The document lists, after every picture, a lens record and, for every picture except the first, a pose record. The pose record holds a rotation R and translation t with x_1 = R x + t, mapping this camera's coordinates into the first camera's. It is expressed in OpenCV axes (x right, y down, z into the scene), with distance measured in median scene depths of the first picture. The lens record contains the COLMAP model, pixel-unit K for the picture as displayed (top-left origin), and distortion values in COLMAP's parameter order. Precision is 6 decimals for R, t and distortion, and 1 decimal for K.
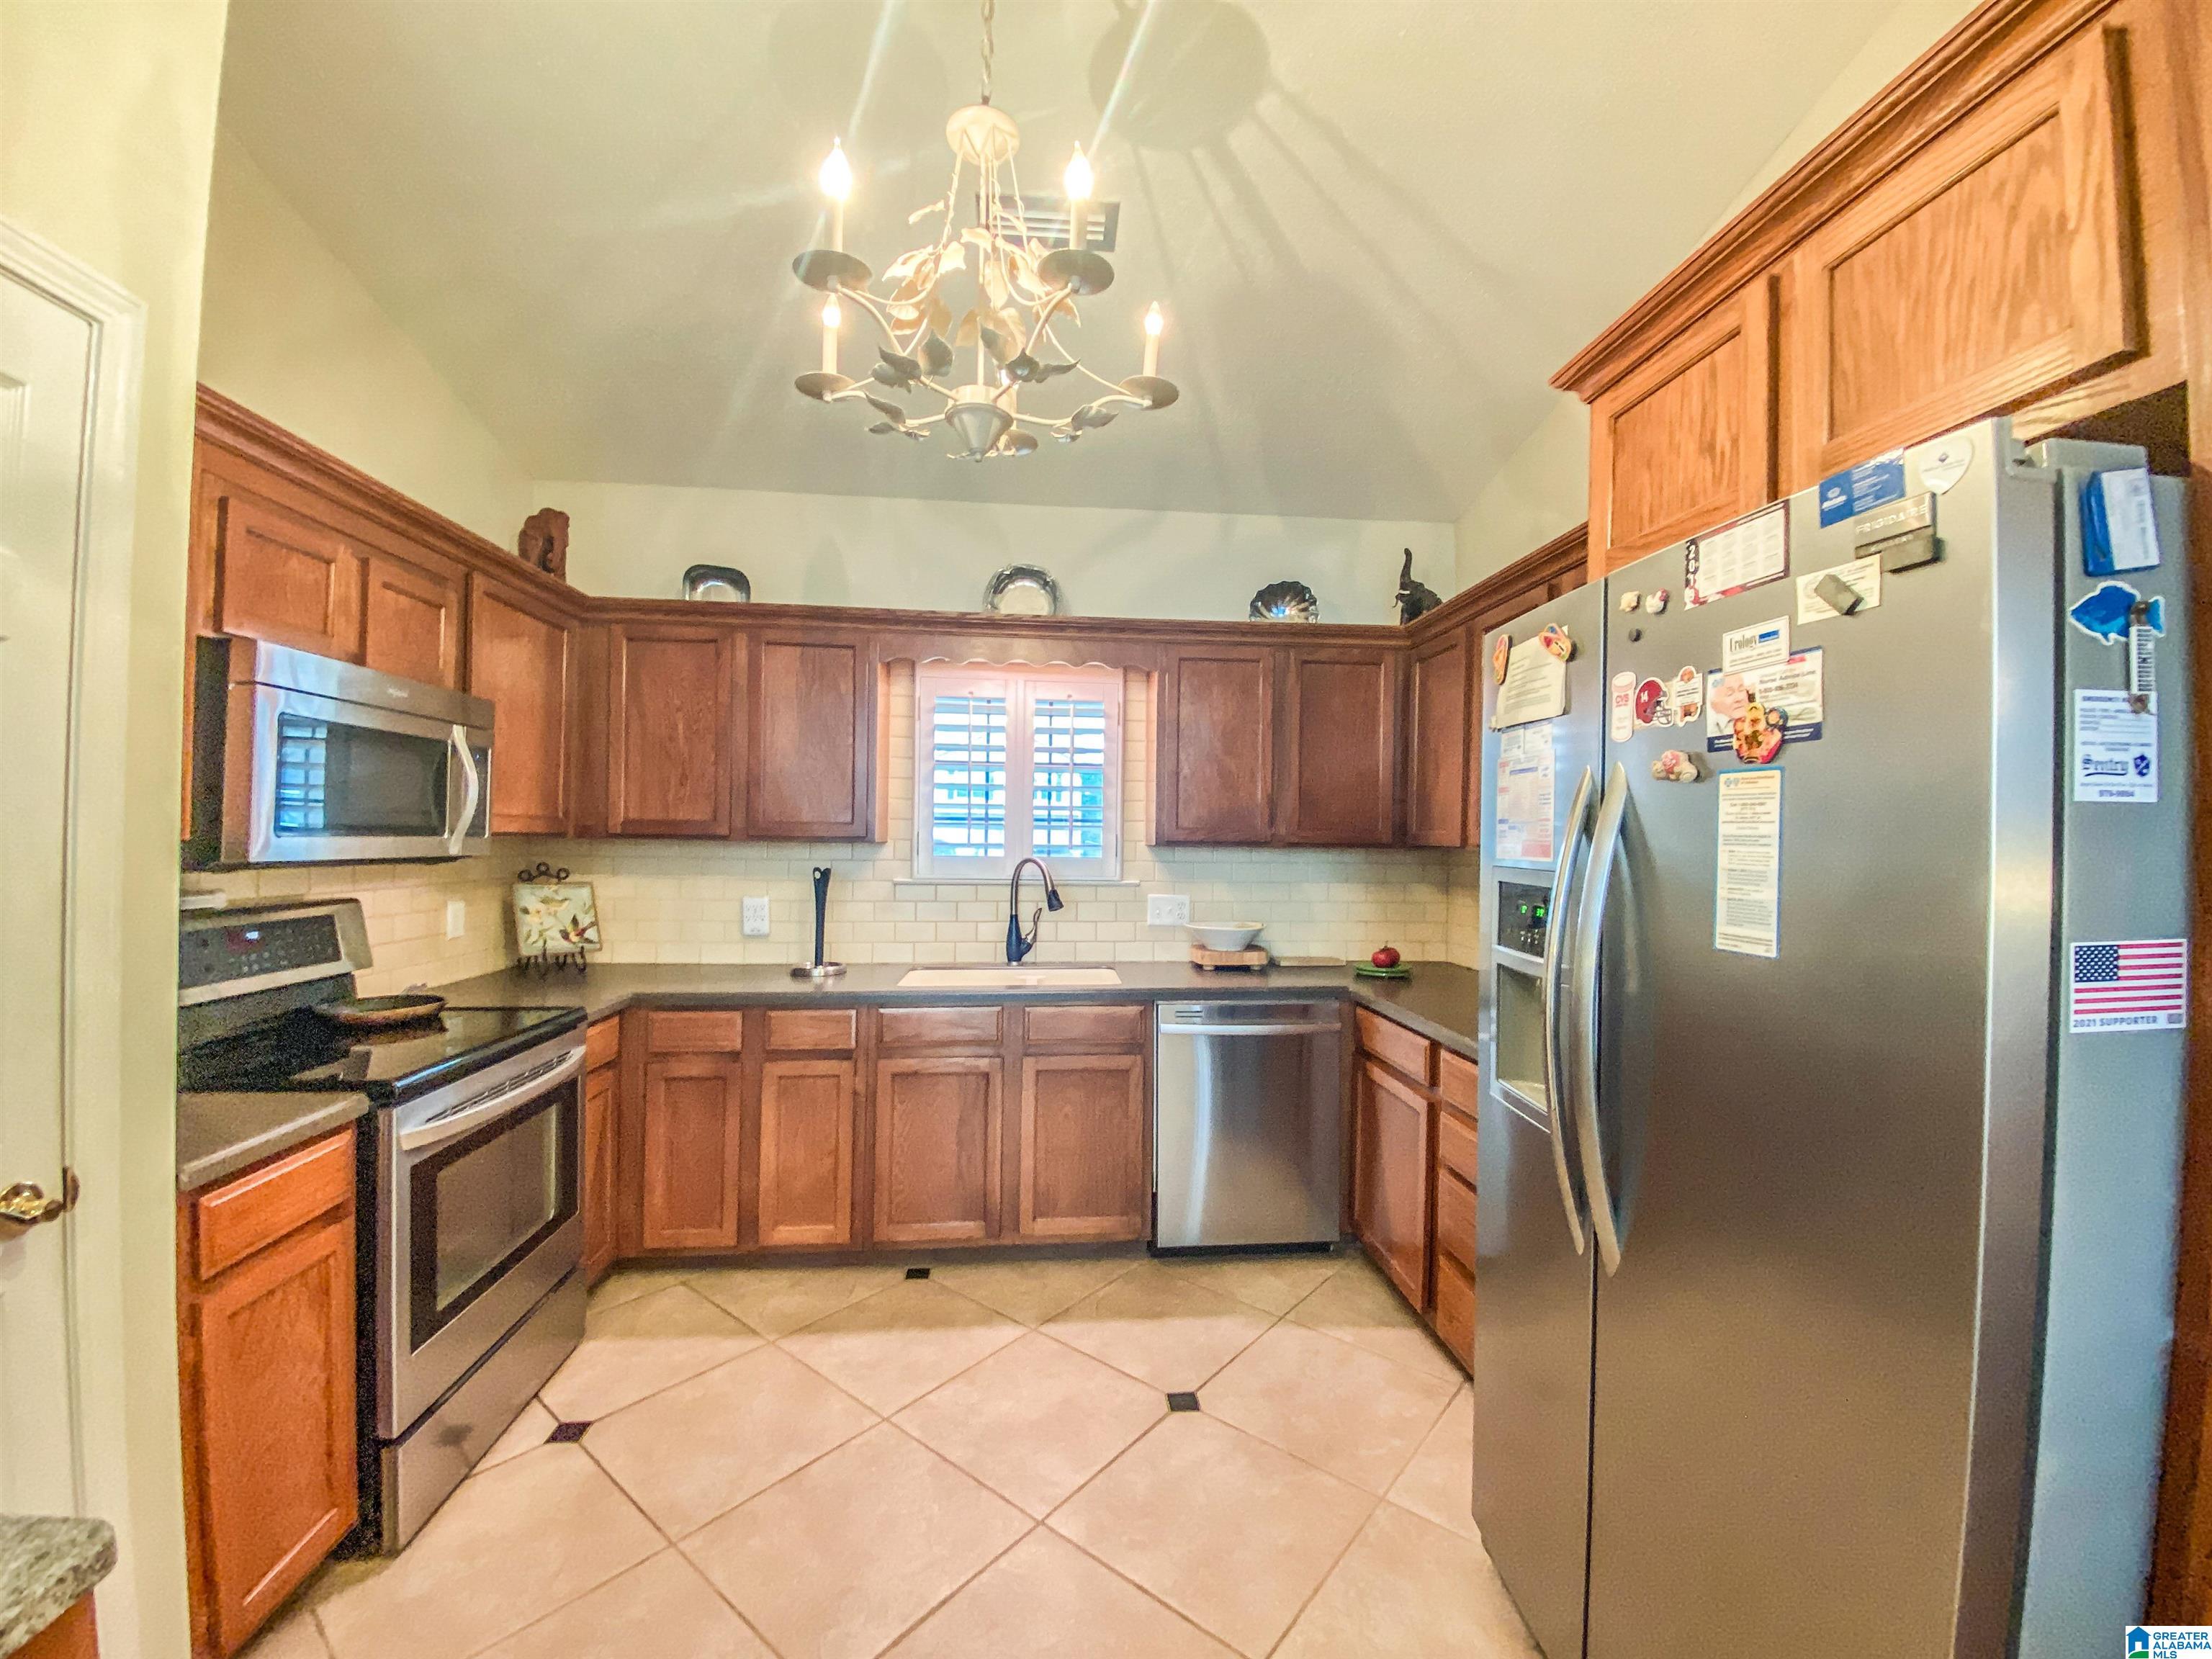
lens RADIAL K [[886.3, 0, 1108.9], [0, 886.3, 837.8], [0, 0, 1]] dist [-0.000671, -0.007966]
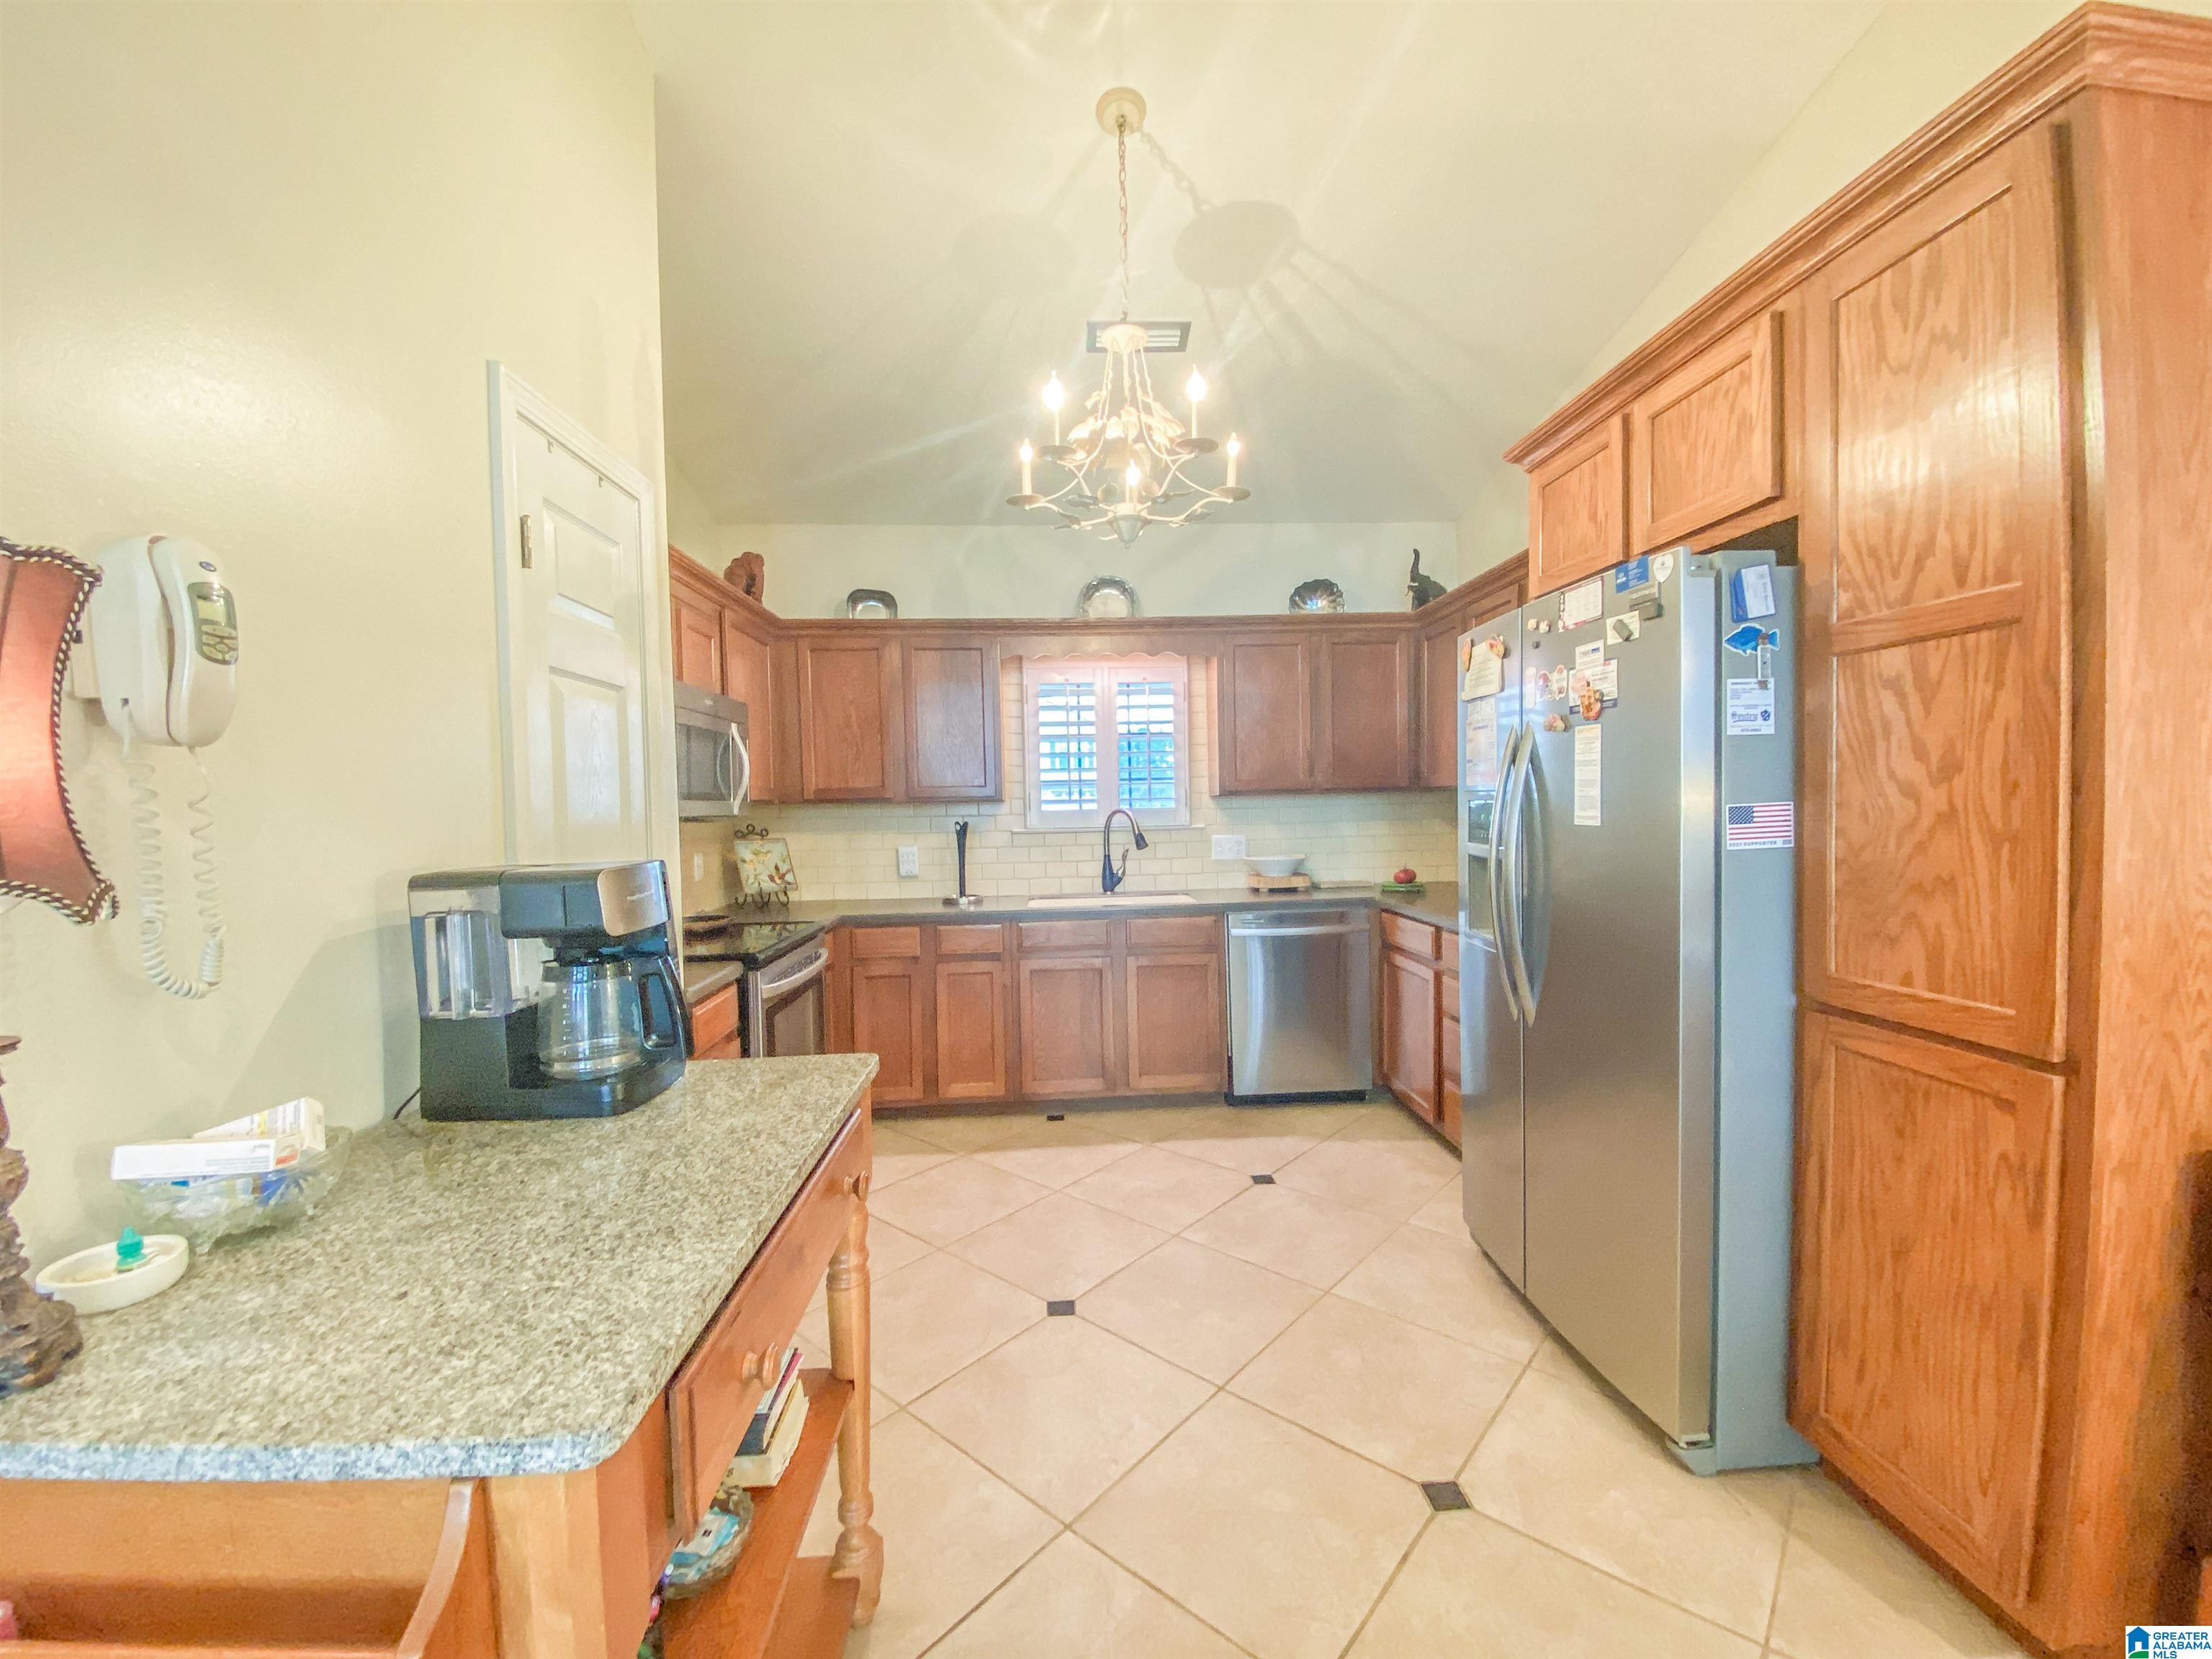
lens RADIAL K [[889.6, 0, 1096.2], [0, 889.6, 836.3], [0, 0, 1]] dist [0.001219, -0.000020]
pose [[0.998319, -0.033456, -0.047336, -0.075590], [0.035103, 0.998791, 0.034407, 0.020390], [0.046127, -0.036011, 0.998286, -0.327975]]
